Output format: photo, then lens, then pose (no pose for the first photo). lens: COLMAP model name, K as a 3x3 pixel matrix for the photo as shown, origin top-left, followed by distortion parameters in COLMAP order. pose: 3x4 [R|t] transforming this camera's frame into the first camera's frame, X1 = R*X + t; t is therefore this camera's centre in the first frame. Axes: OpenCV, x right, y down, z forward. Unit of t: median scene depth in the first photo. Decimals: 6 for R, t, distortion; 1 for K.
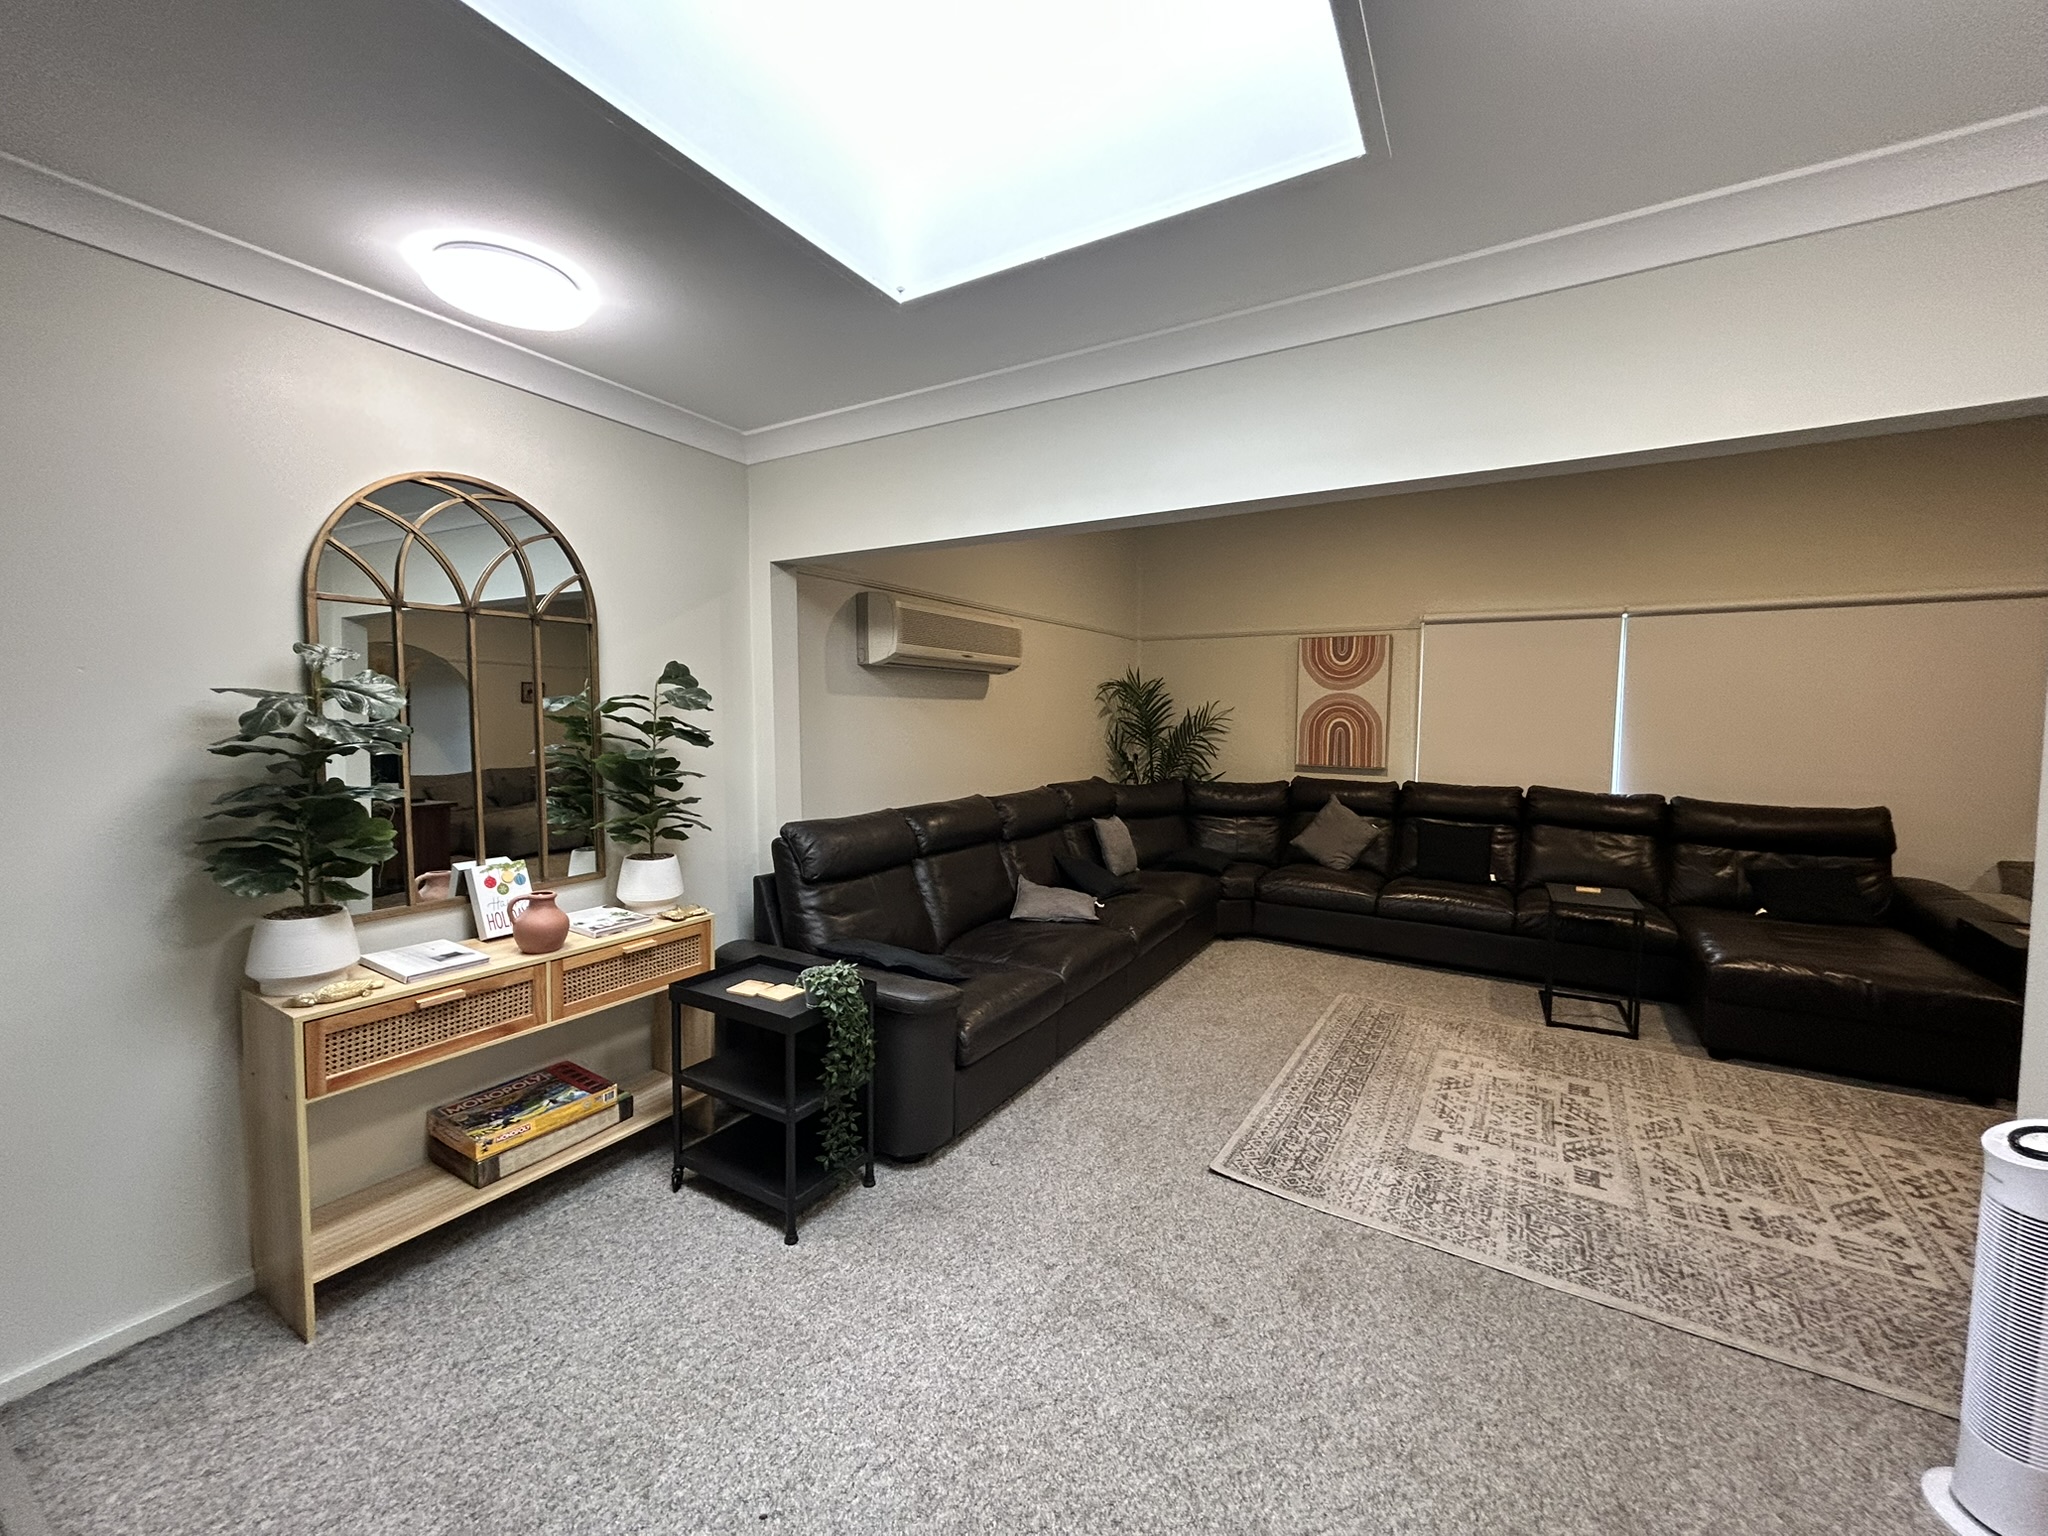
lens RADIAL K [[822.3, 0, 1021.0], [0, 822.3, 765.9], [0, 0, 1]] dist [-0.001654, 0.000551]
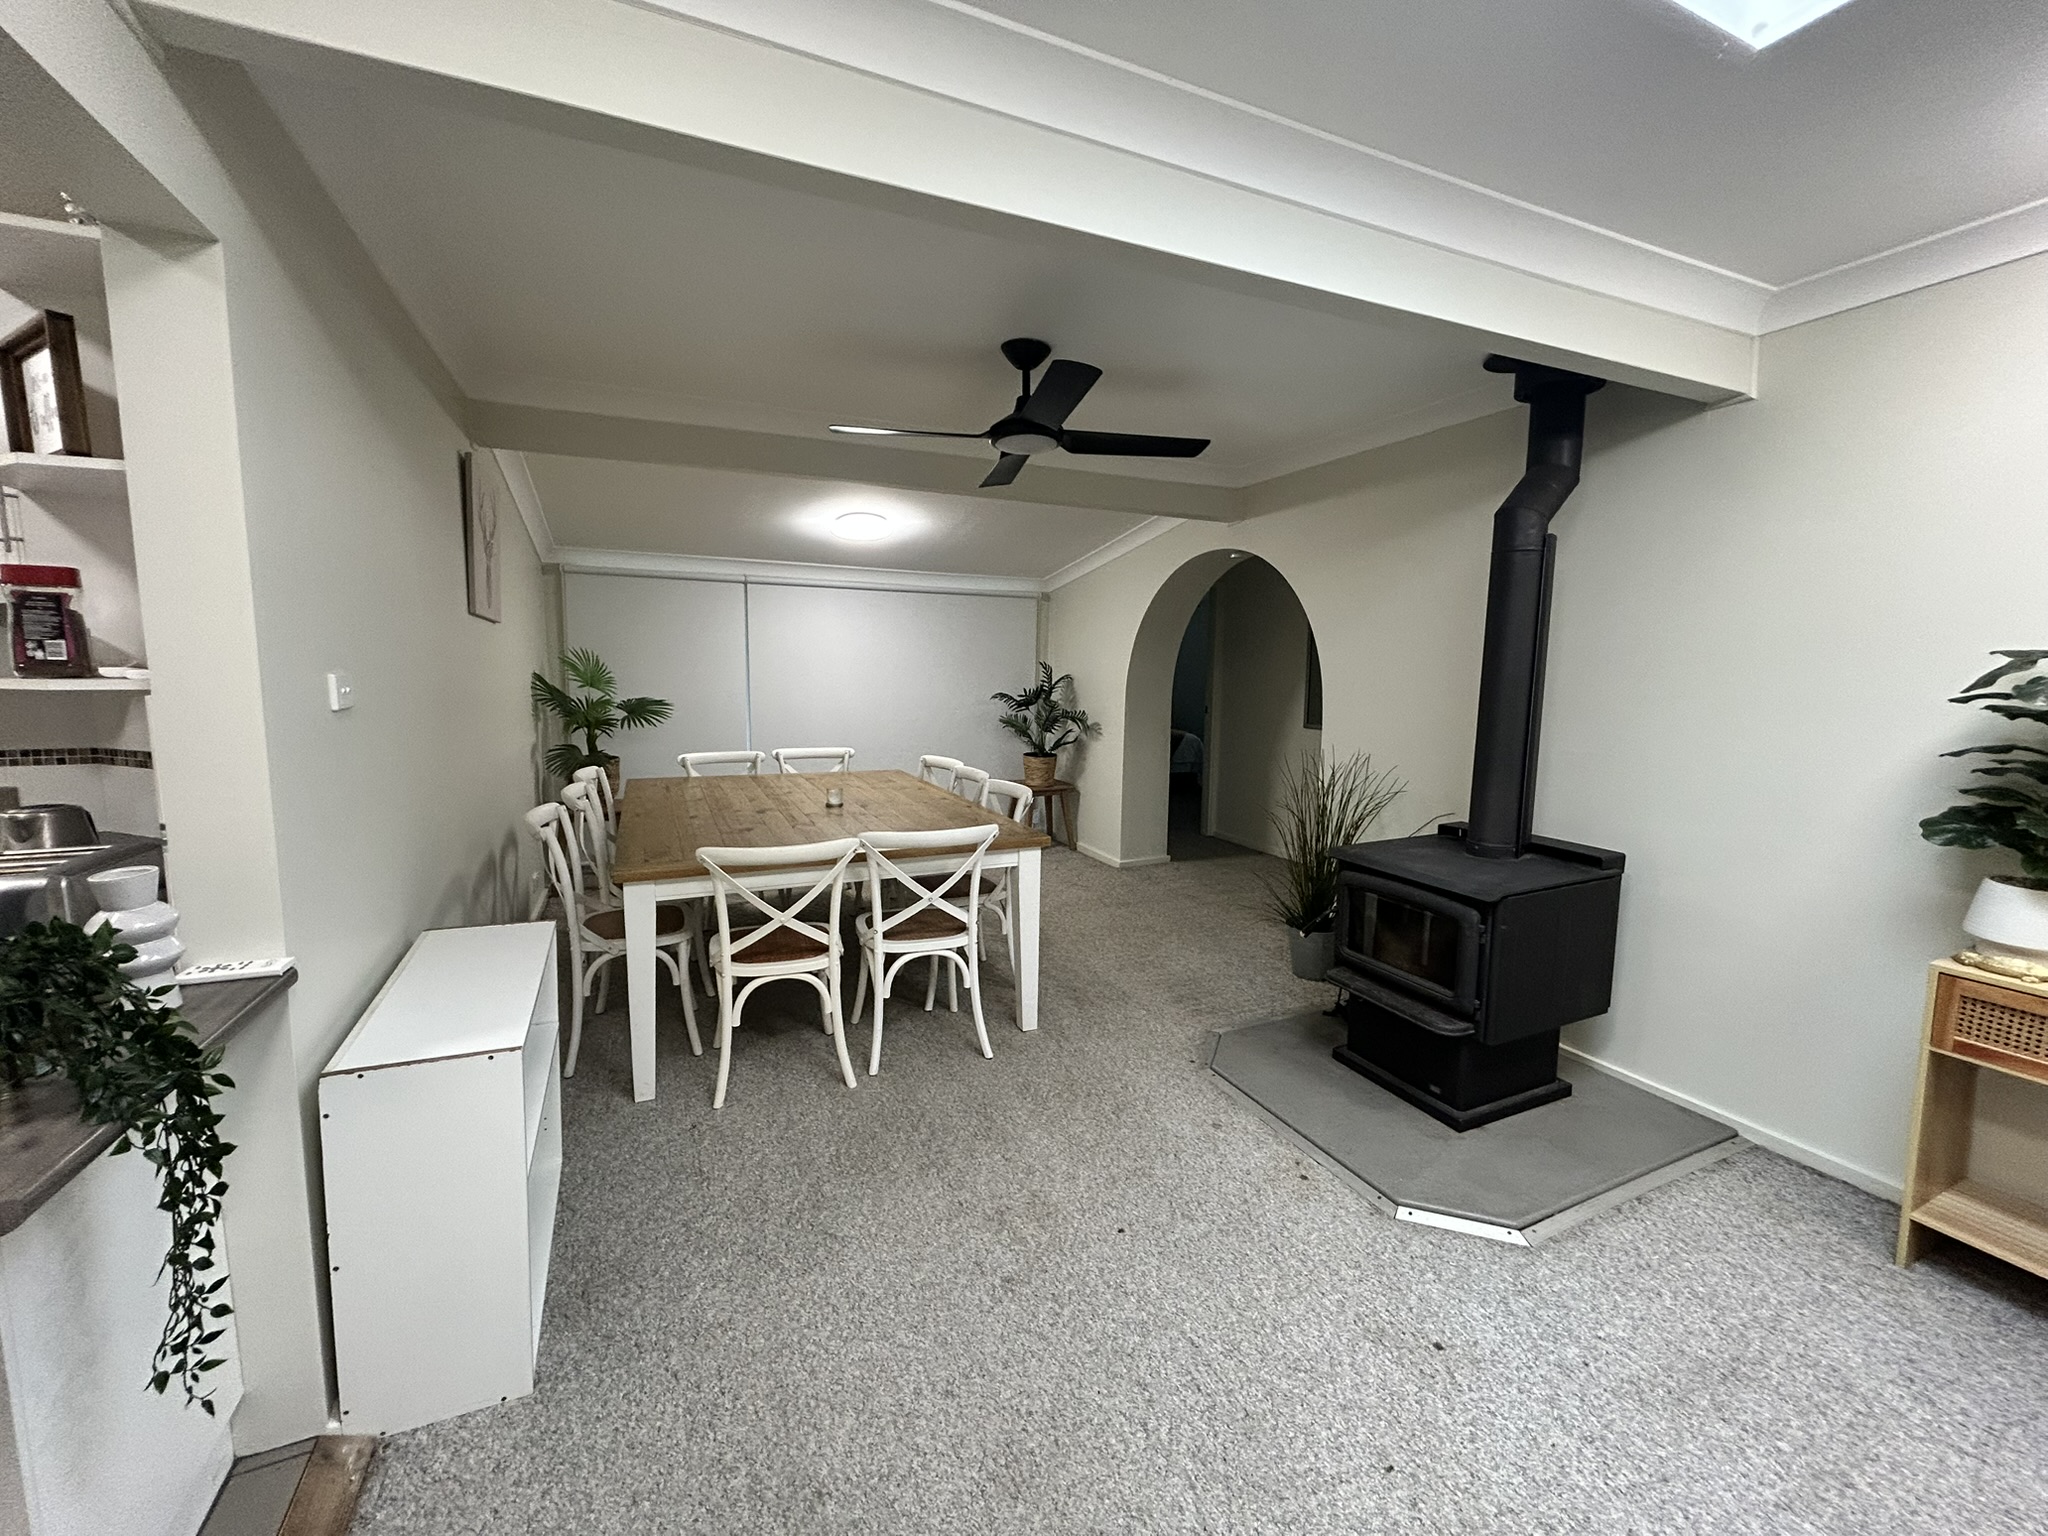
lens RADIAL K [[822.3, 0, 1021.0], [0, 822.3, 765.9], [0, 0, 1]] dist [-0.001654, 0.000551]
pose [[-0.578441, 0.082427, -0.811549, 0.264715], [-0.067646, 0.986608, 0.148423, -0.008919], [0.812914, 0.140752, -0.565119, 0.259674]]
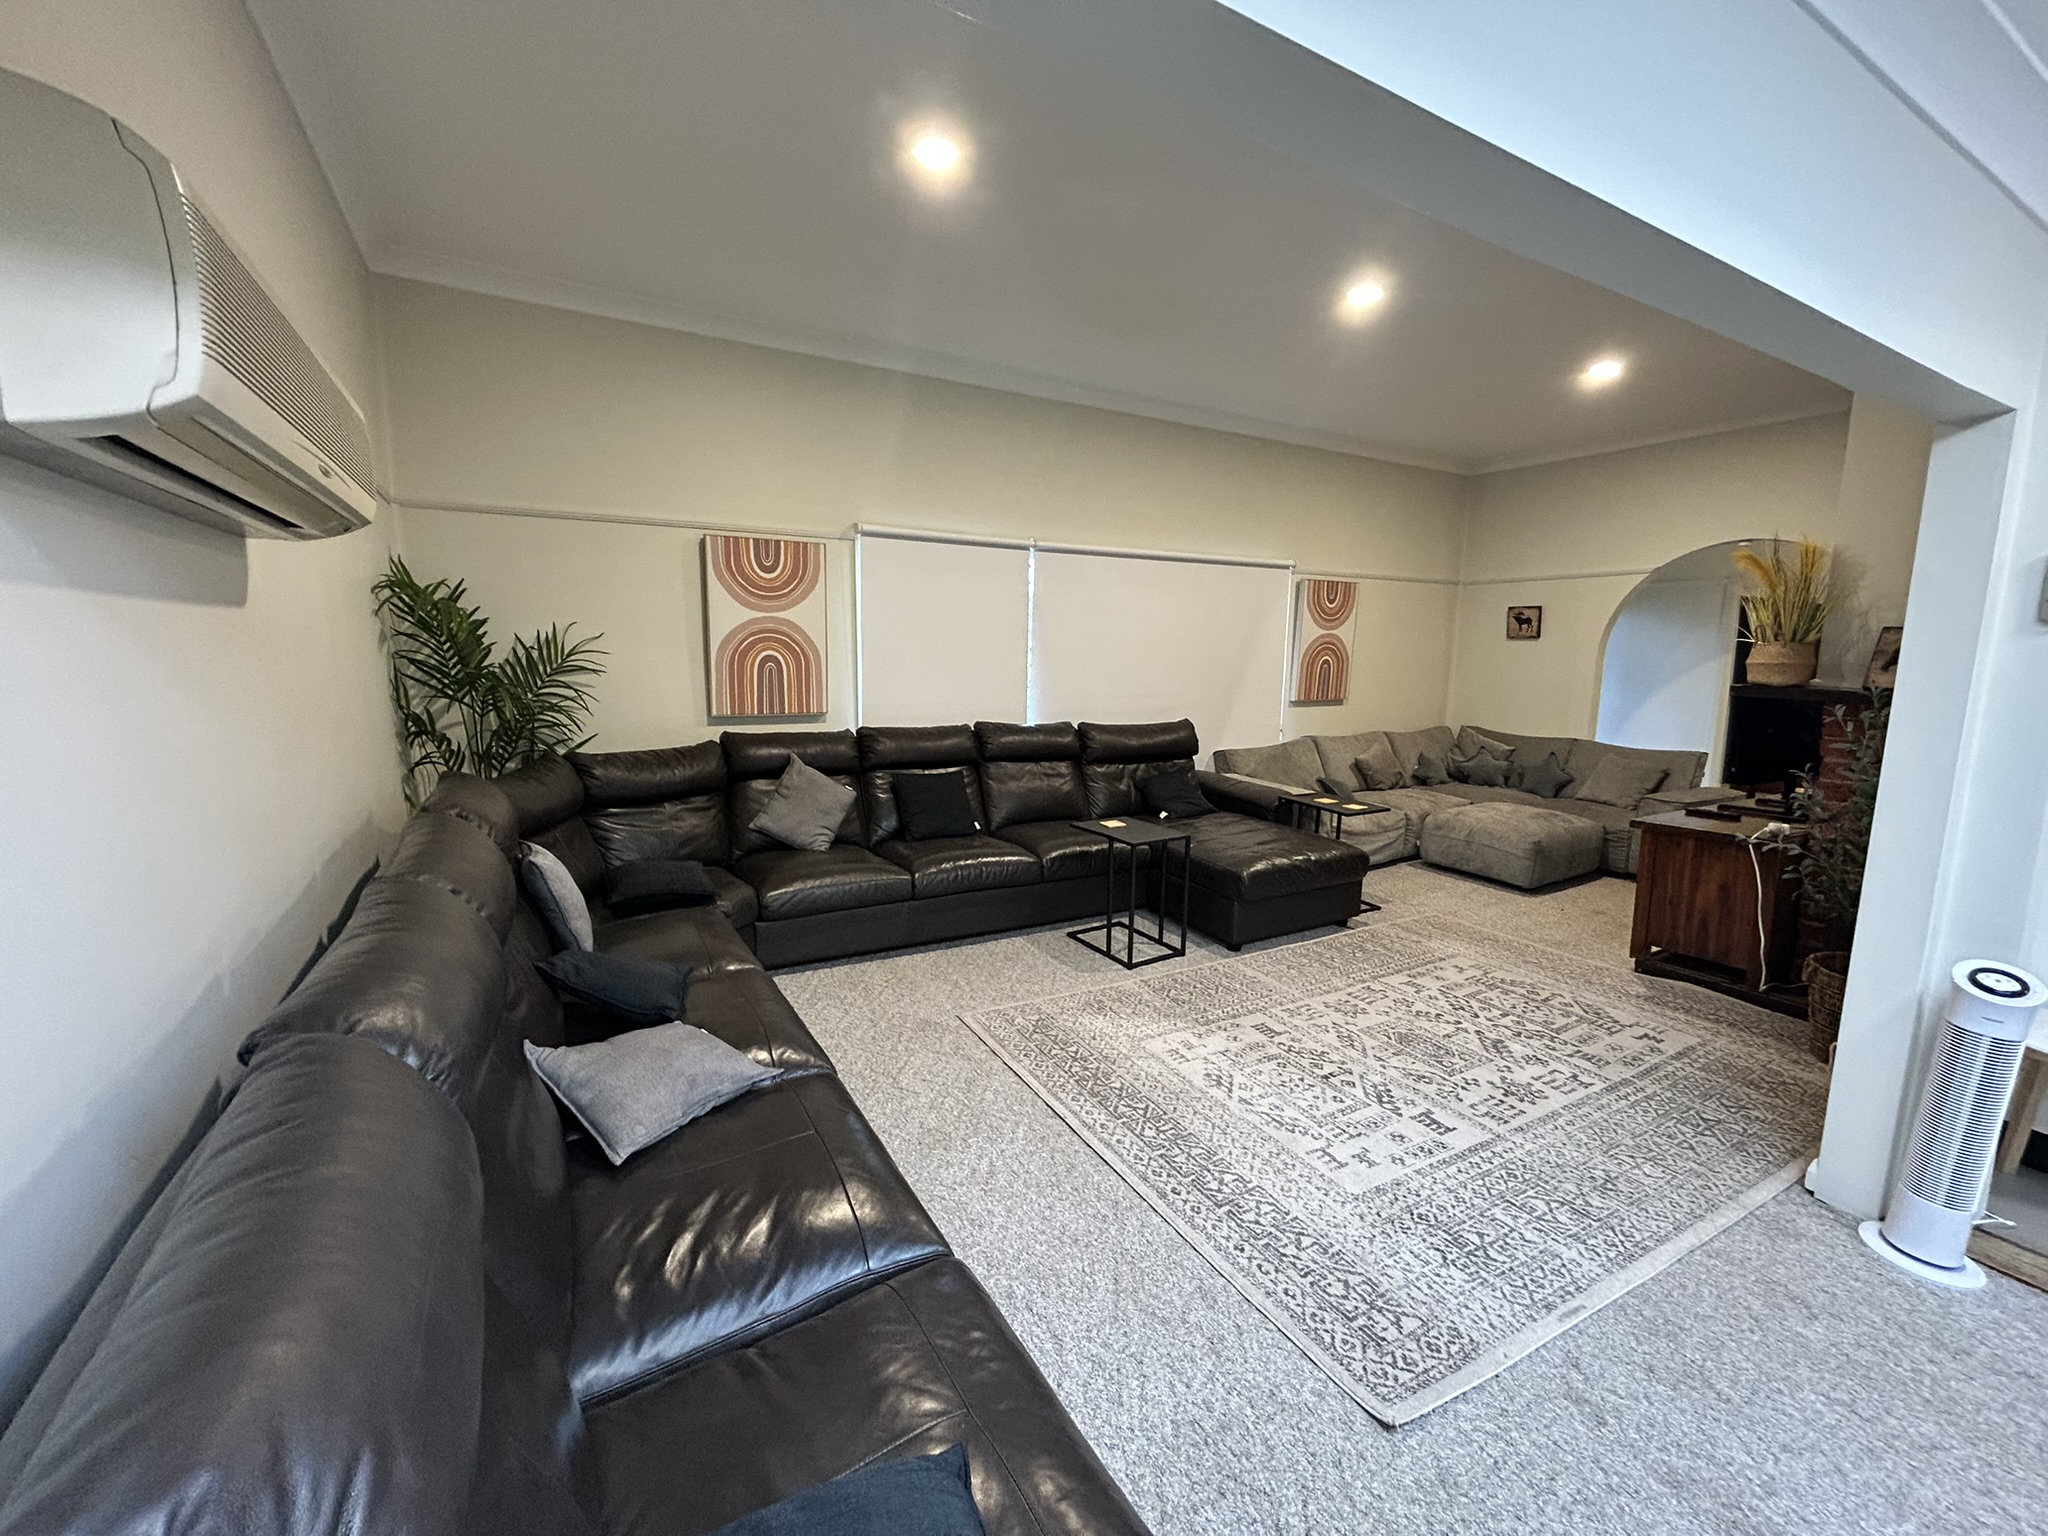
lens RADIAL K [[822.3, 0, 1021.0], [0, 822.3, 765.9], [0, 0, 1]] dist [-0.001654, 0.000551]
pose [[0.483804, -0.125602, 0.866117, -0.222984], [0.045137, 0.991912, 0.118631, -0.043779], [-0.874012, -0.018300, 0.485560, 0.593814]]
